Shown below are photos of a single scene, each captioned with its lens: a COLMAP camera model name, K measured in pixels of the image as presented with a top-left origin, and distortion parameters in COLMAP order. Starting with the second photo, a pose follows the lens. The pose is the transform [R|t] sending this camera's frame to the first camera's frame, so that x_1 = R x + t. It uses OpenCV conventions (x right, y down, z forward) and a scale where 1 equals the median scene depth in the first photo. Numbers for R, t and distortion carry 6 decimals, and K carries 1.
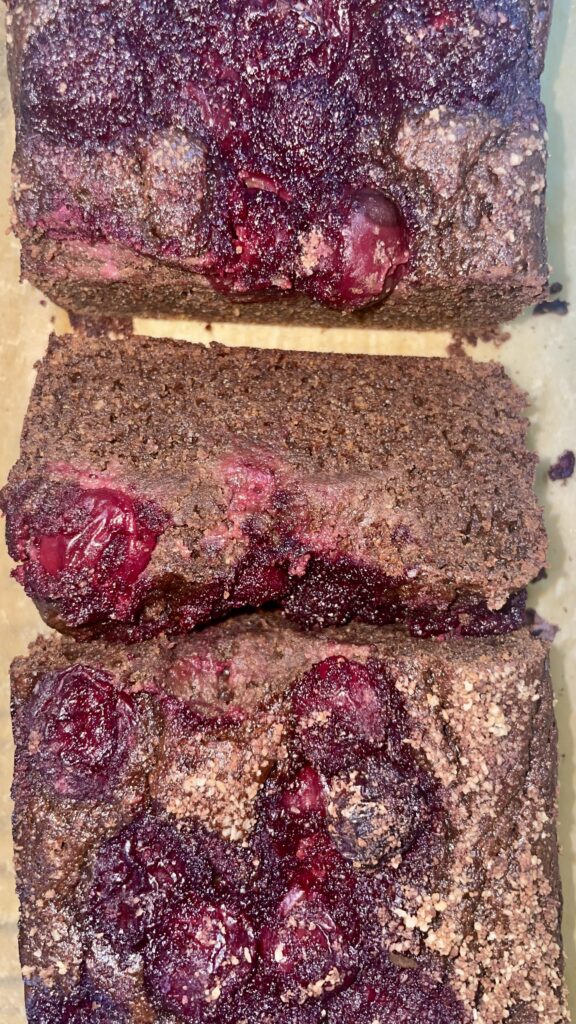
lens RADIAL K [[809.2, 0, 288.0], [0, 809.2, 512.0], [0, 0, 1]] dist [0.061102, -0.145845]
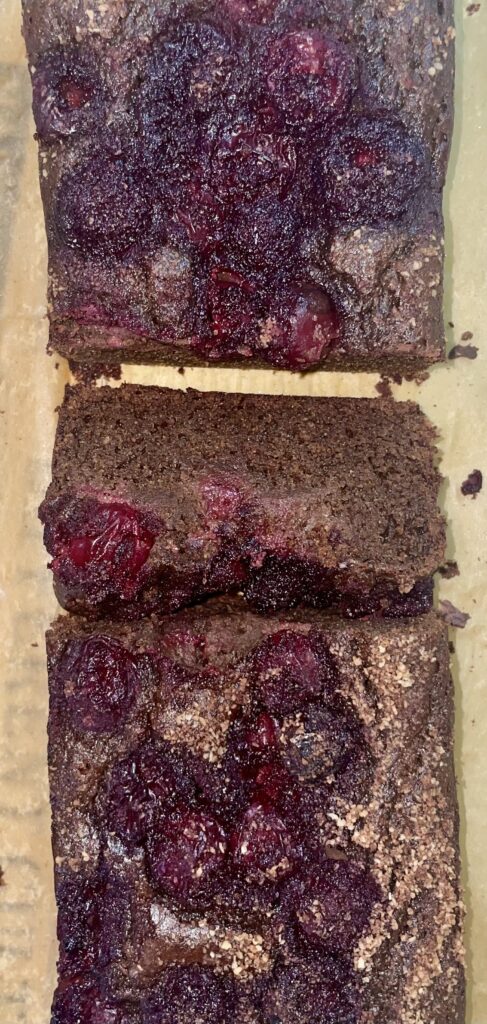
lens RADIAL K [[717.7, 0, 243.5], [0, 717.7, 512.0], [0, 0, 1]] dist [0.049300, -0.001170]
pose [[0.999997, 0.000086, 0.002312, -0.014611], [-0.000071, 0.999978, -0.006613, -0.009183], [-0.002313, 0.006613, 0.999975, -0.206310]]
